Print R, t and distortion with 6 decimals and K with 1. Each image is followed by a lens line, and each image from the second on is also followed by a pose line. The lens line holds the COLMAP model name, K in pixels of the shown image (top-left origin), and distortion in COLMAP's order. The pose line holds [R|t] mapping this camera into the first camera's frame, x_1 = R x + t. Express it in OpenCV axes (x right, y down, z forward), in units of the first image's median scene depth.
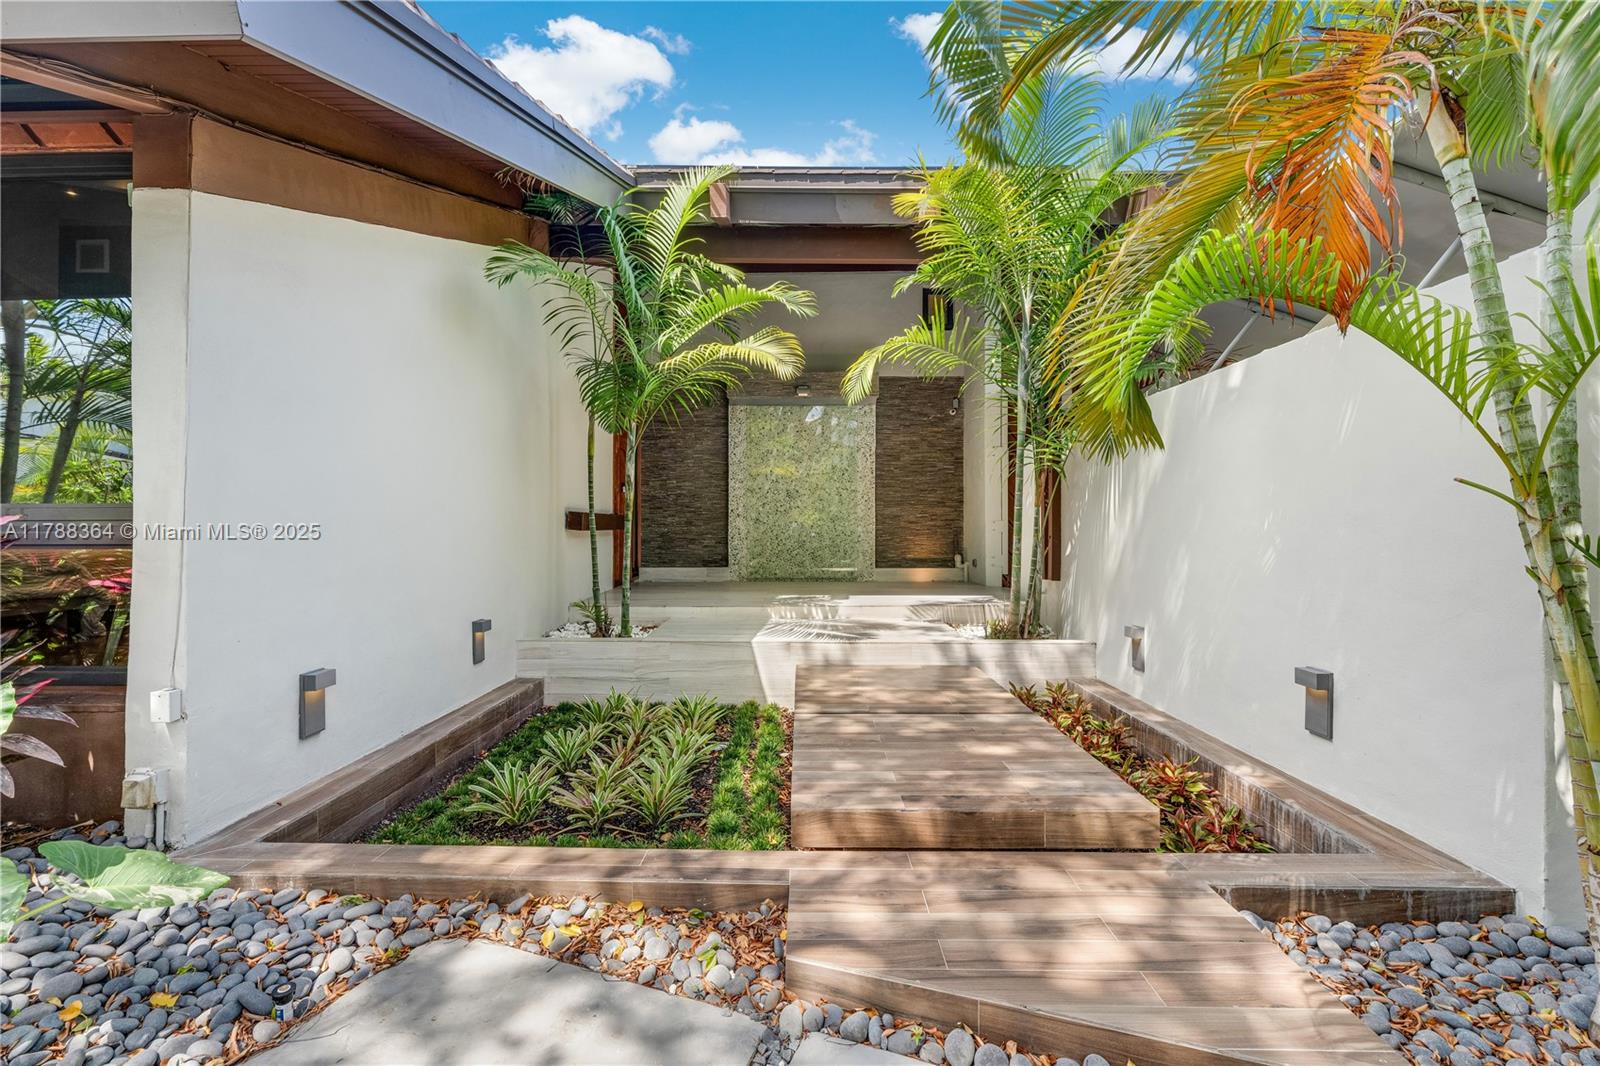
lens RADIAL K [[710.5, 0, 798.3], [0, 710.5, 531.6], [0, 0, 1]] dist [-0.001268, -0.000343]
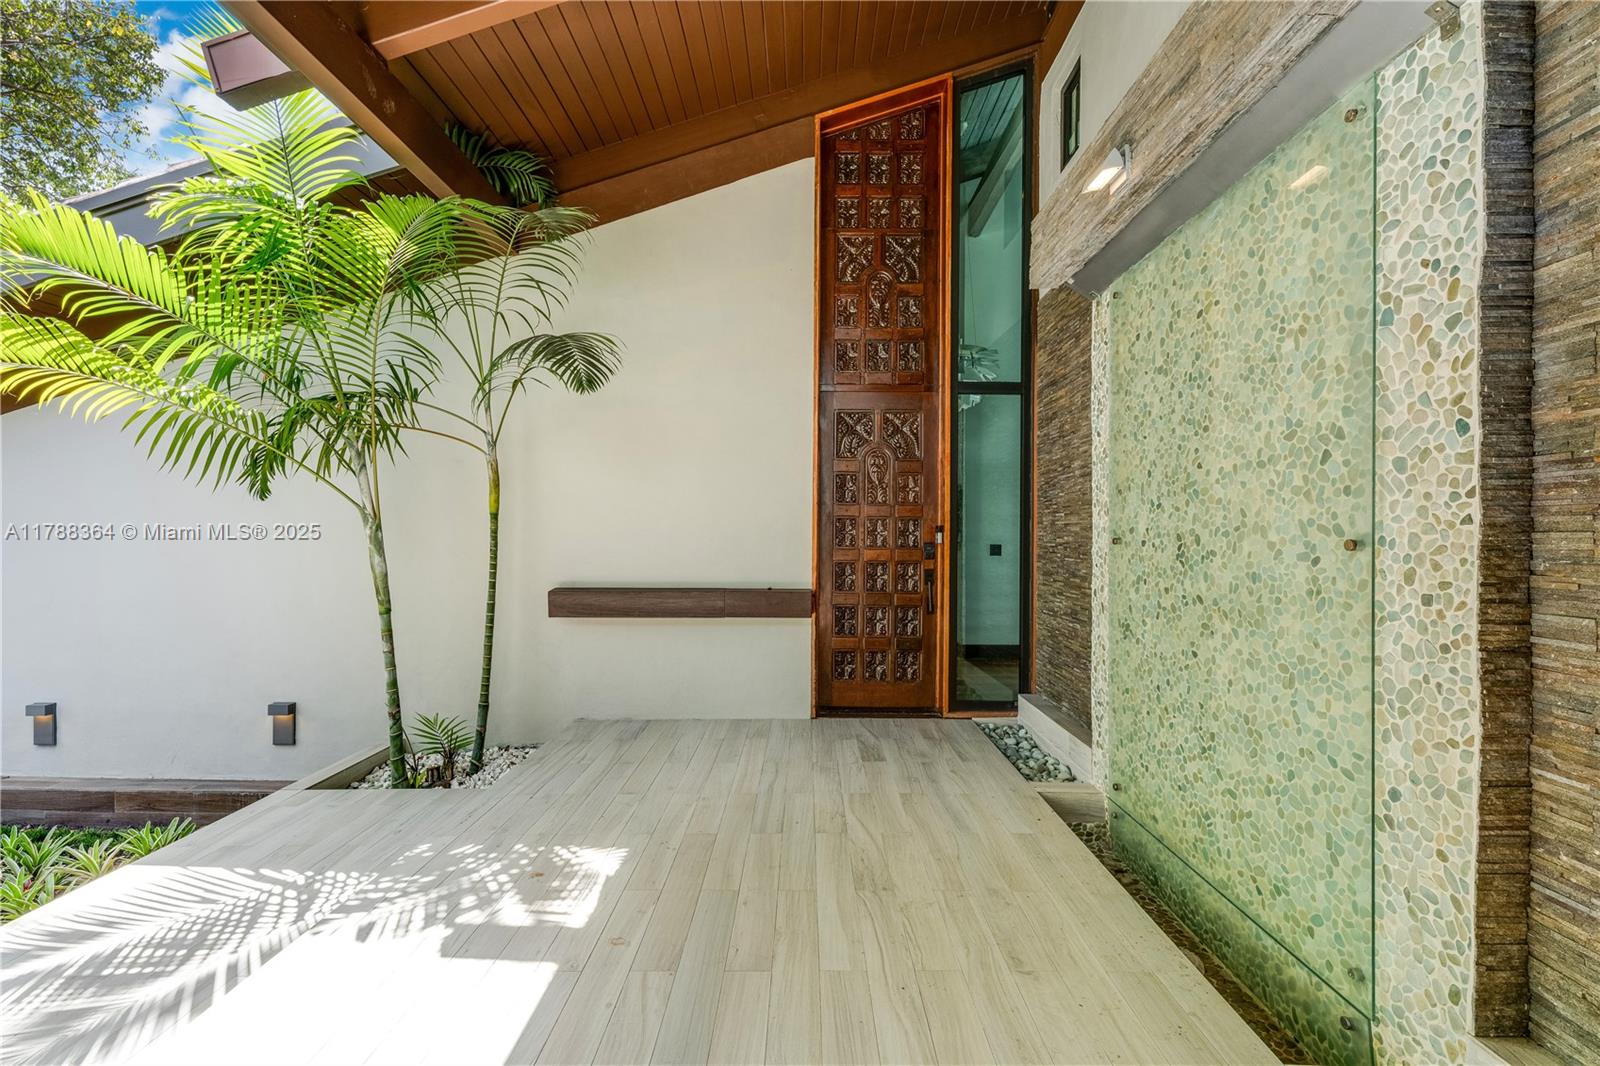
lens RADIAL K [[710.5, 0, 792.2], [0, 710.5, 535.5], [0, 0, 1]] dist [-0.001268, -0.000343]
pose [[-0.019483, 0.001962, -0.999808, 0.267645], [-0.004283, 0.999989, 0.002046, -0.058416], [0.999801, 0.004322, -0.019474, 0.854761]]
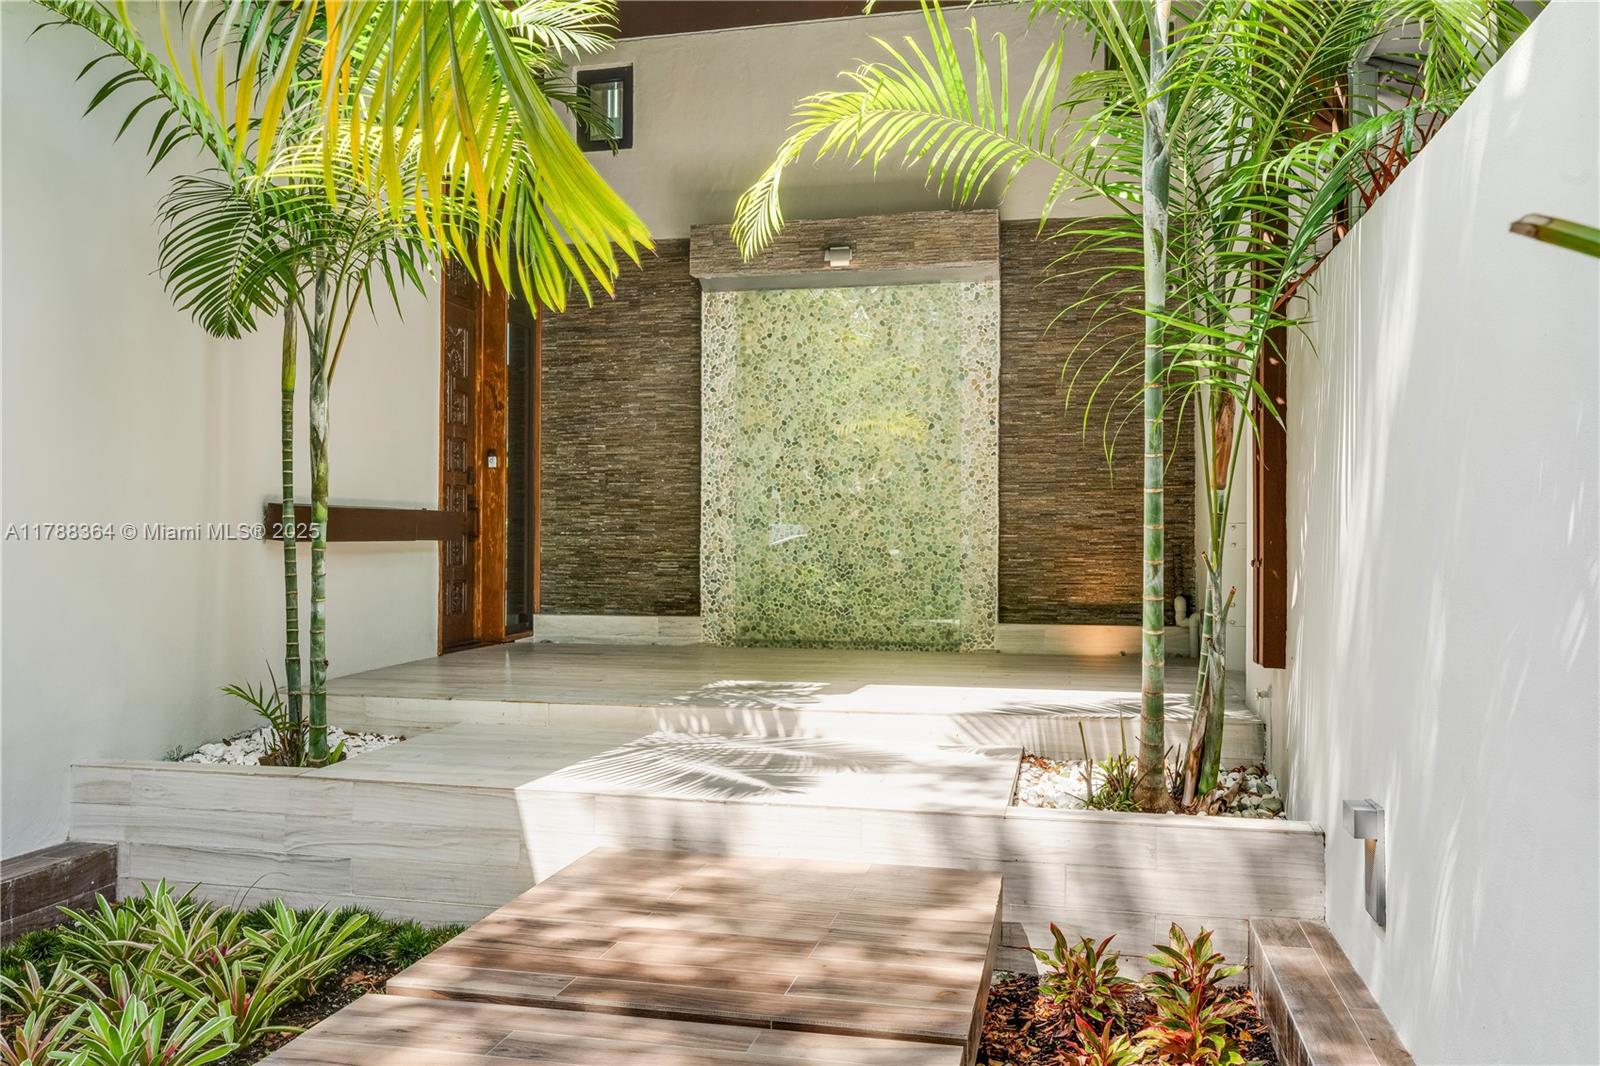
lens RADIAL K [[1285.1, 0, 798.2], [0, 1285.1, 532.1], [0, 0, 1]] dist [0.006304, 0.006645]
pose [[0.976921, 0.002897, -0.213583, 0.161641], [-0.005104, 0.999939, -0.009784, -0.000621], [0.213541, 0.010649, 0.976876, 0.134501]]
